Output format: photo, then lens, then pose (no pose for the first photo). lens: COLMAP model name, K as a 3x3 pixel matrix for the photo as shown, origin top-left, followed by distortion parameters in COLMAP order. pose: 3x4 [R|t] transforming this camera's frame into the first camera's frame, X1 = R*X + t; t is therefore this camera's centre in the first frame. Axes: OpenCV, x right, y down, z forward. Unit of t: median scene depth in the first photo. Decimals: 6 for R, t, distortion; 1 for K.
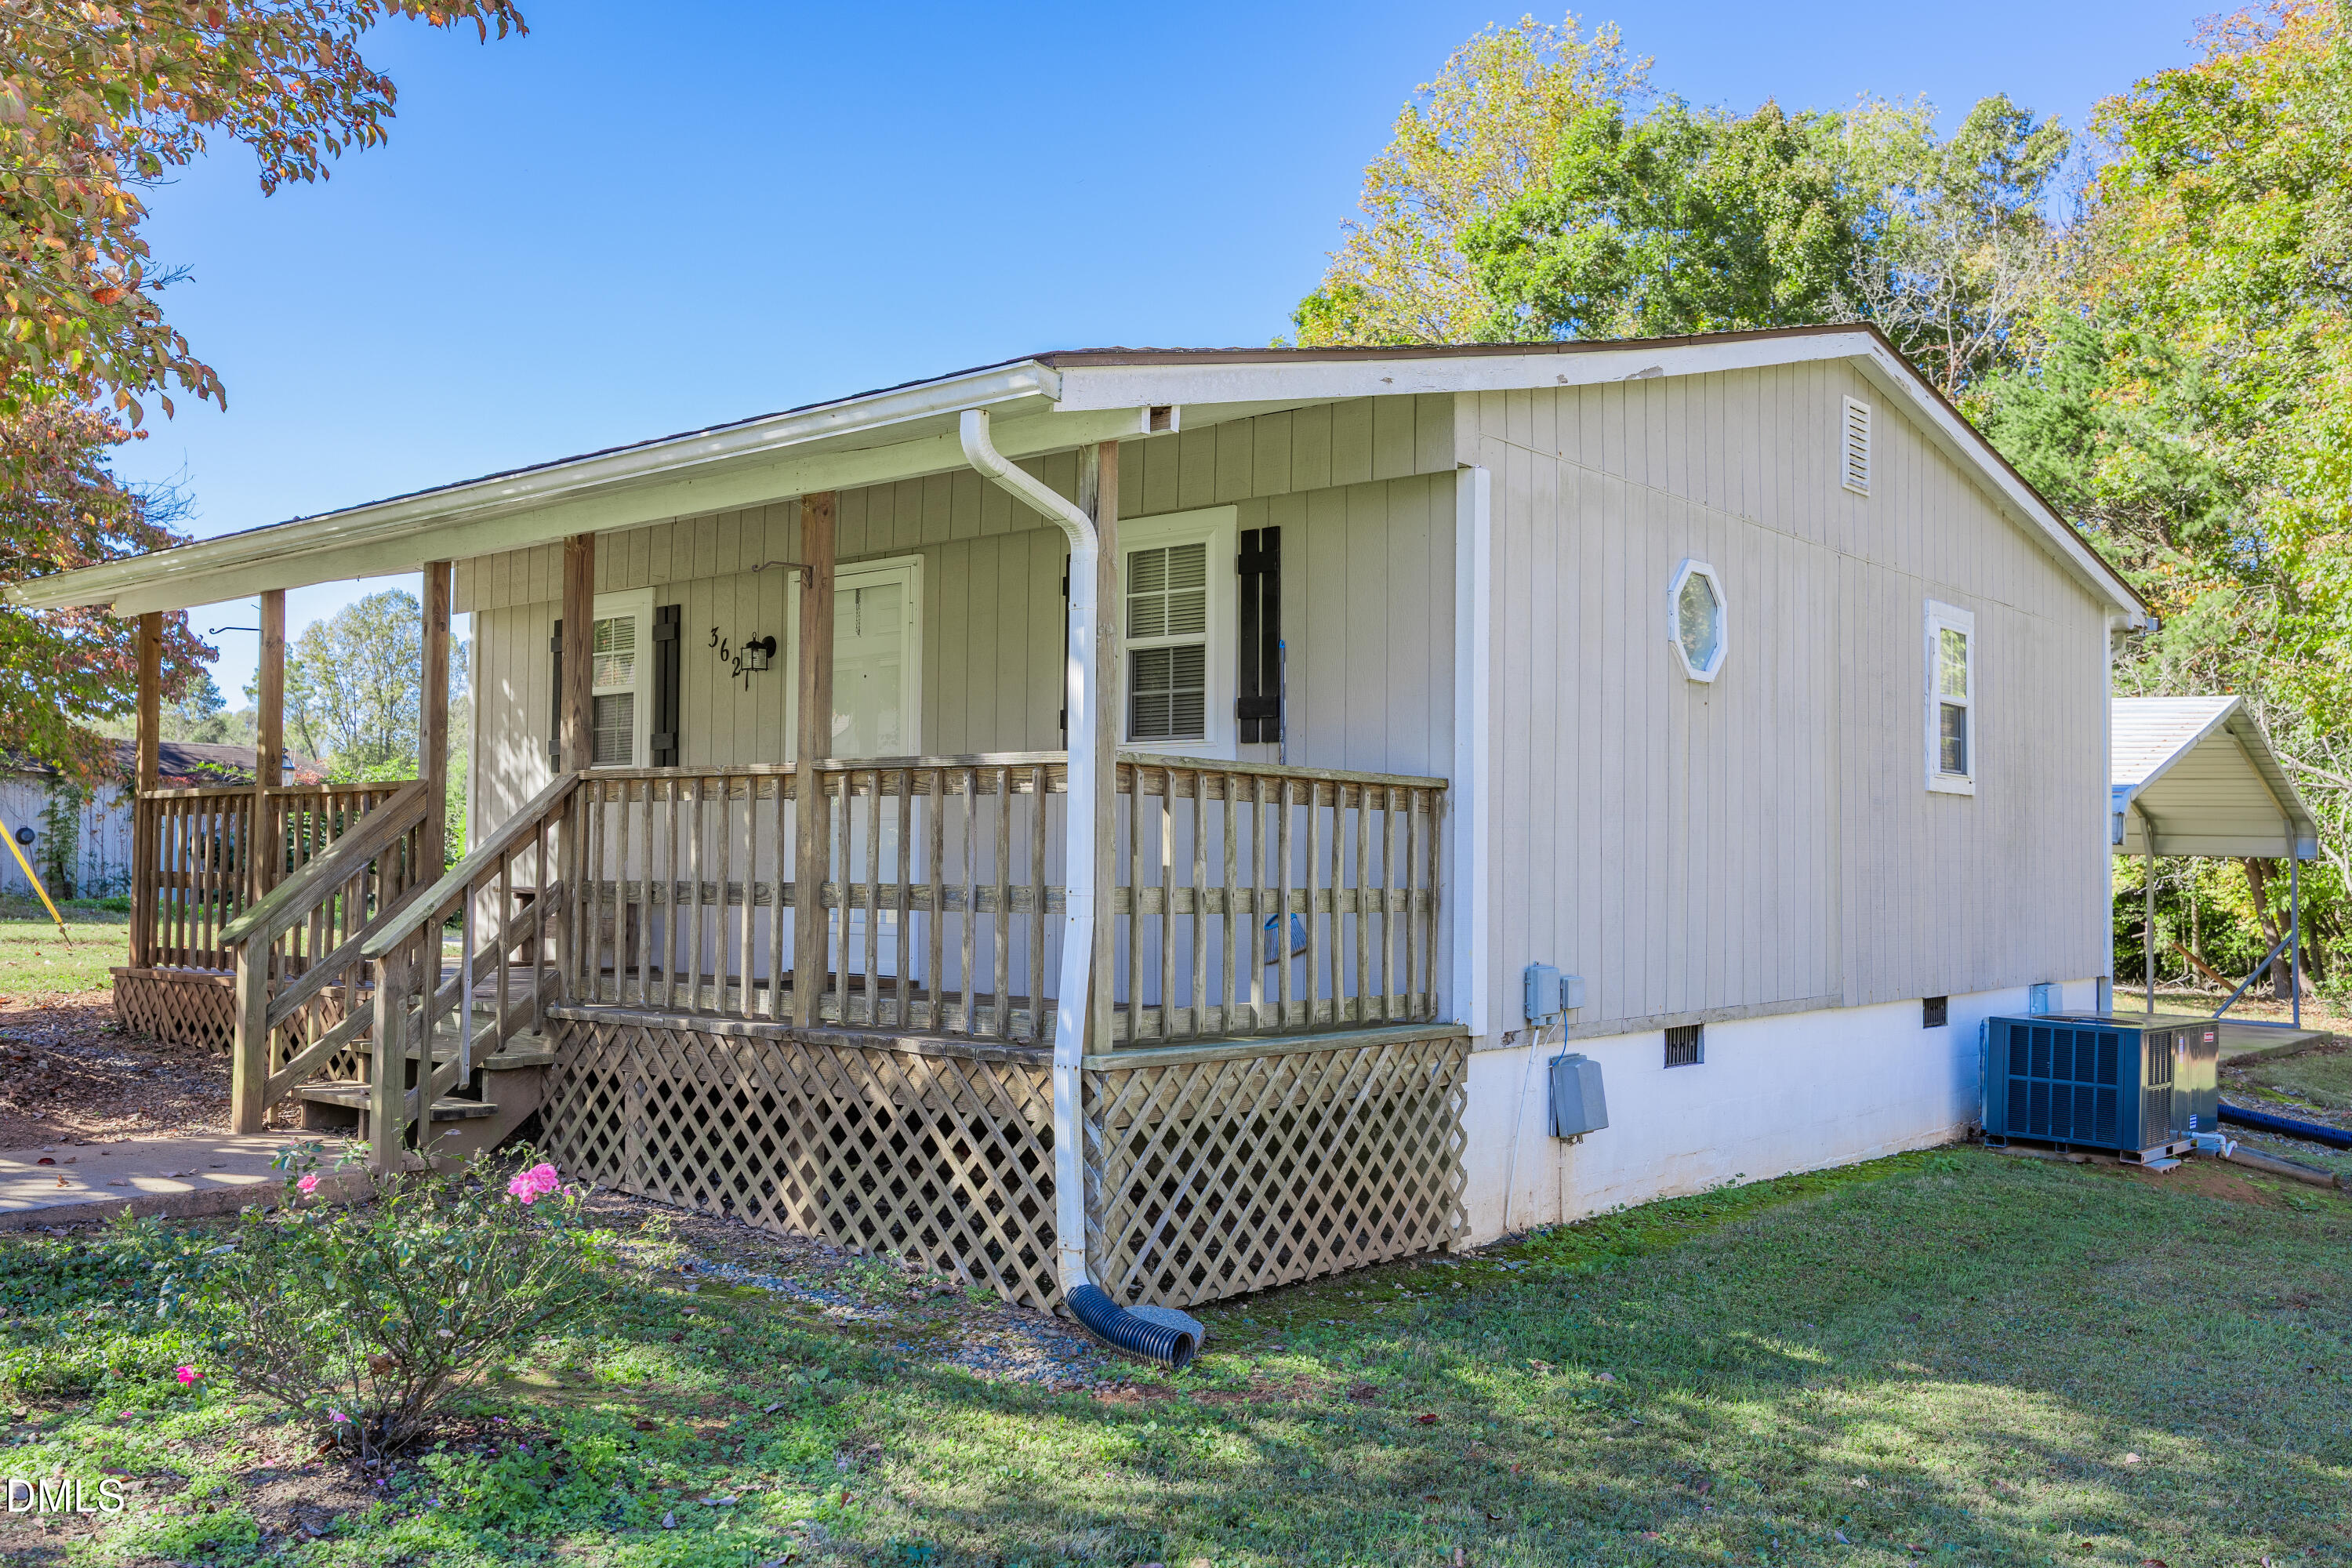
lens RADIAL K [[2111.3, 0, 1184.3], [0, 2111.3, 776.4], [0, 0, 1]] dist [0.001558, 0.001193]
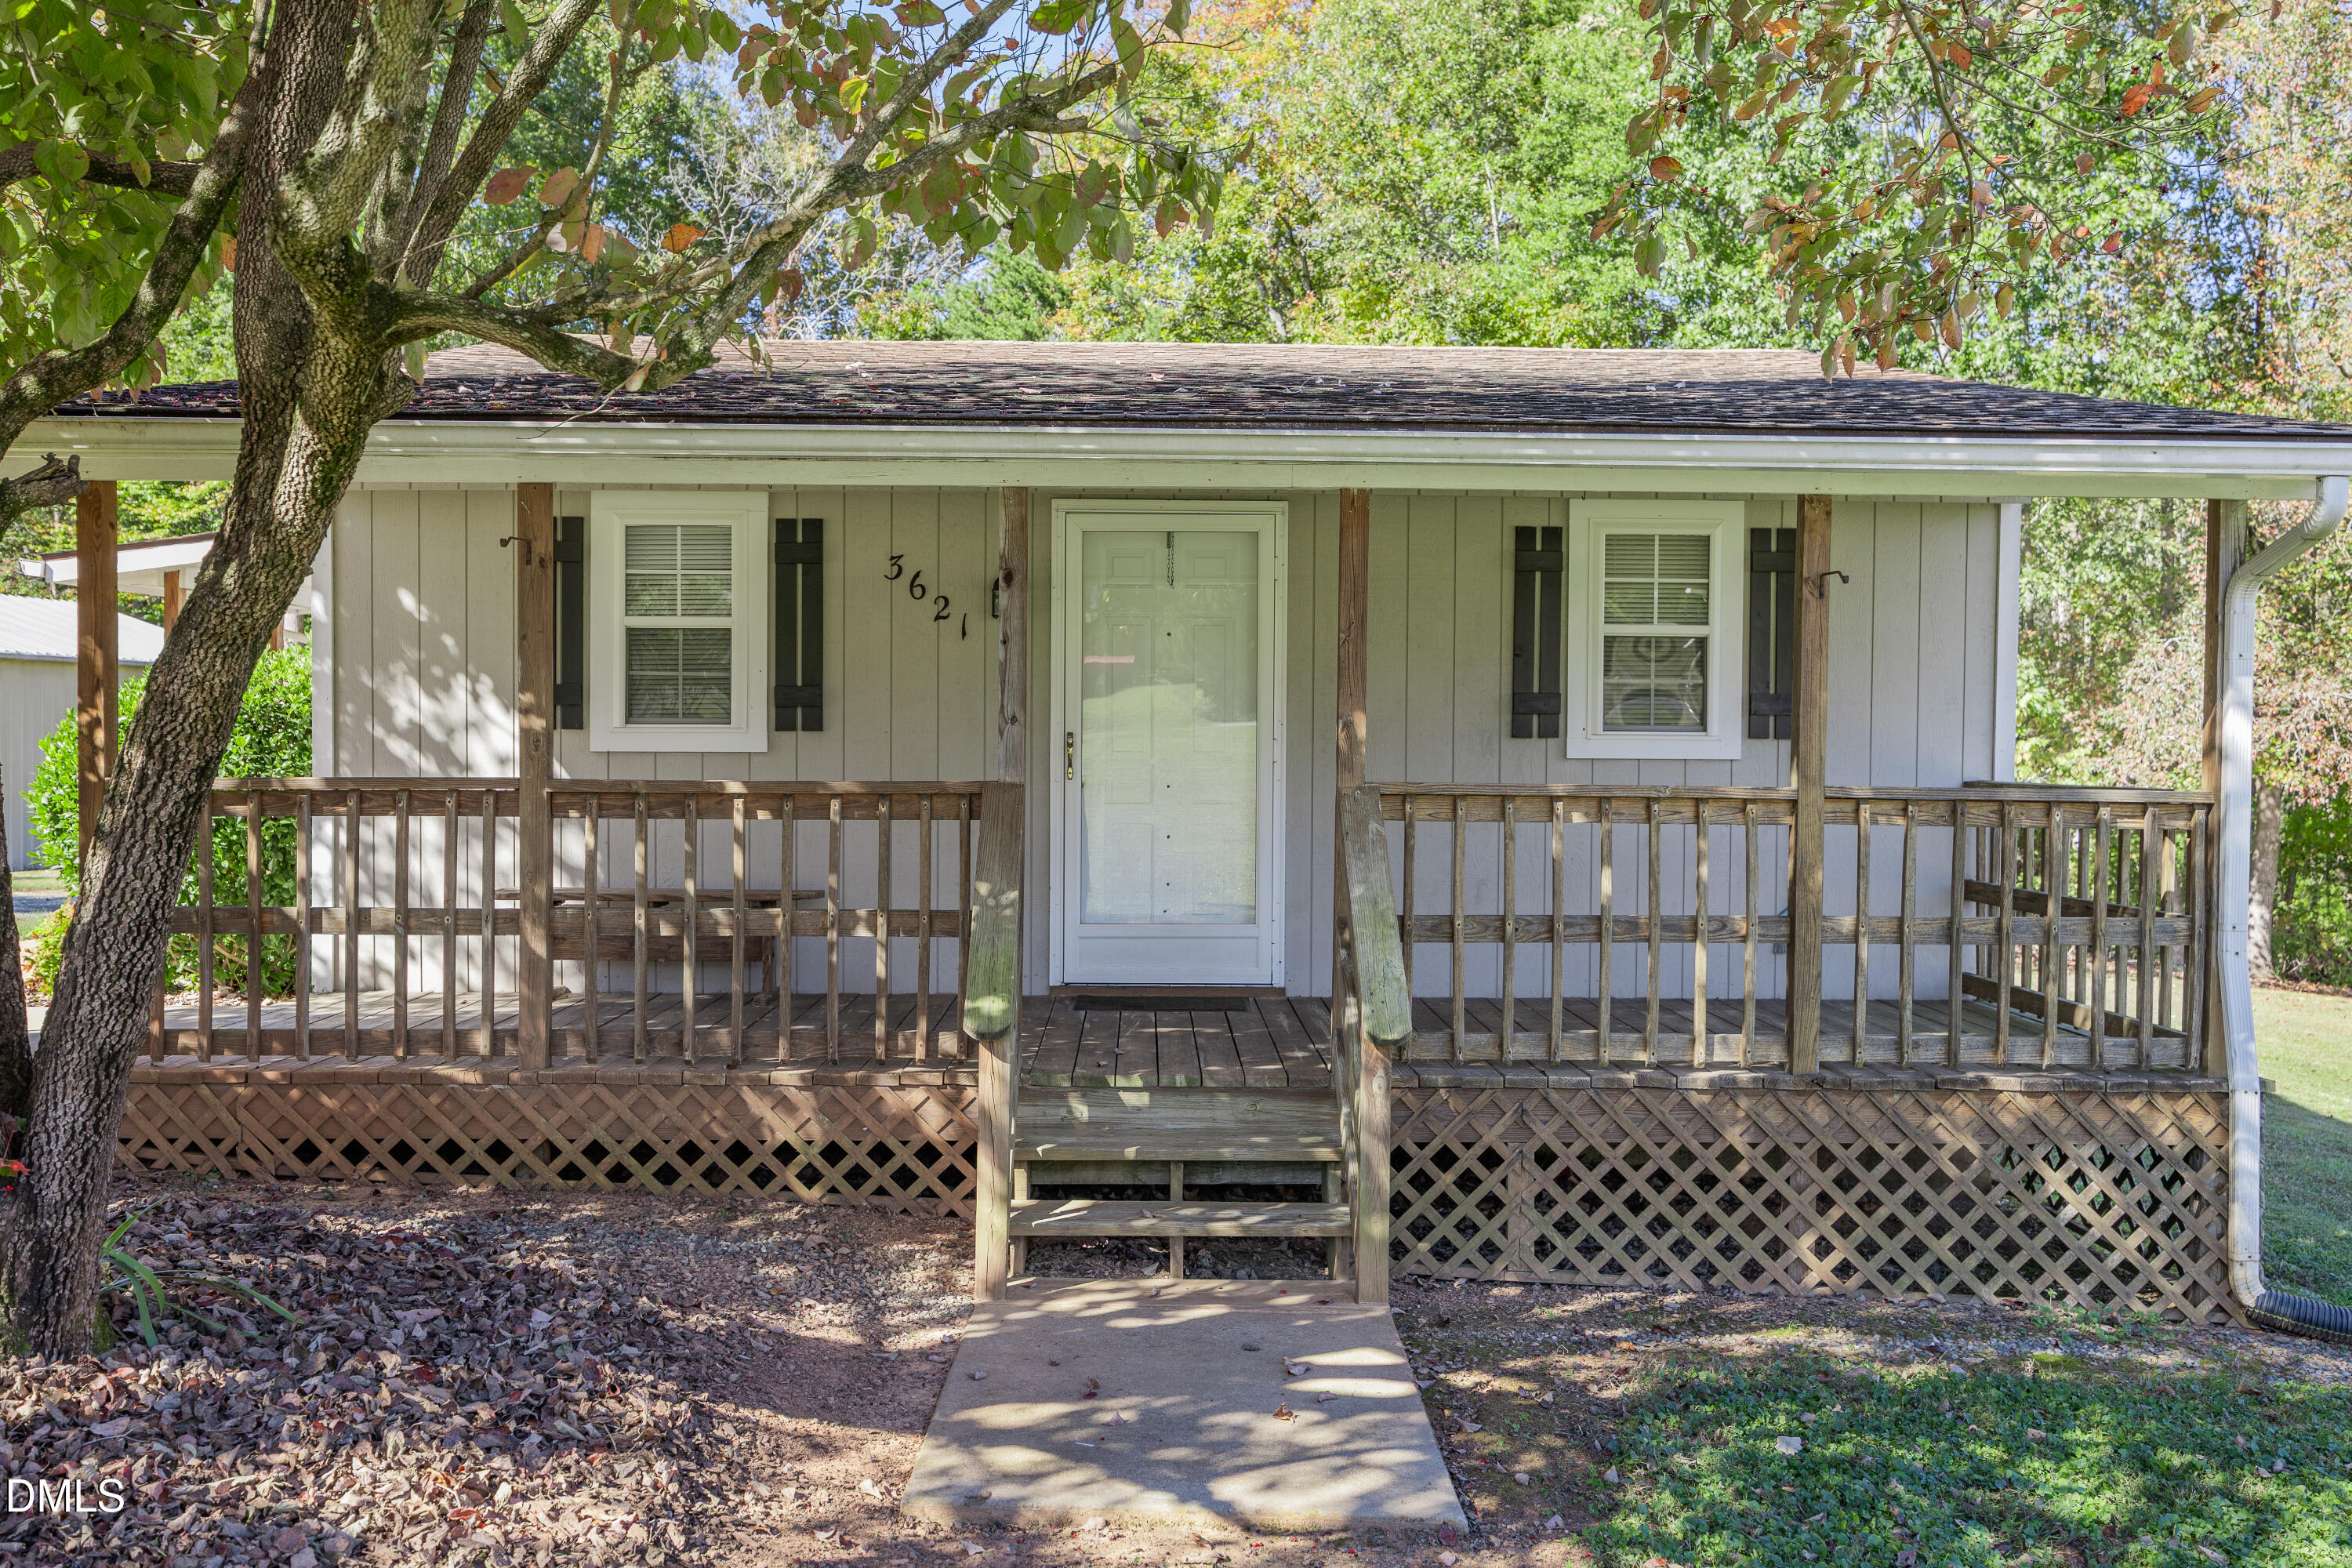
lens RADIAL K [[2111.3, 0, 1181.9], [0, 2111.3, 788.9], [0, 0, 1]] dist [0.001558, 0.001193]
pose [[0.730424, -0.020509, 0.682686, -0.981351], [-0.033509, 0.997269, 0.065812, -0.055799], [-0.682171, -0.070947, 0.727742, 0.501738]]
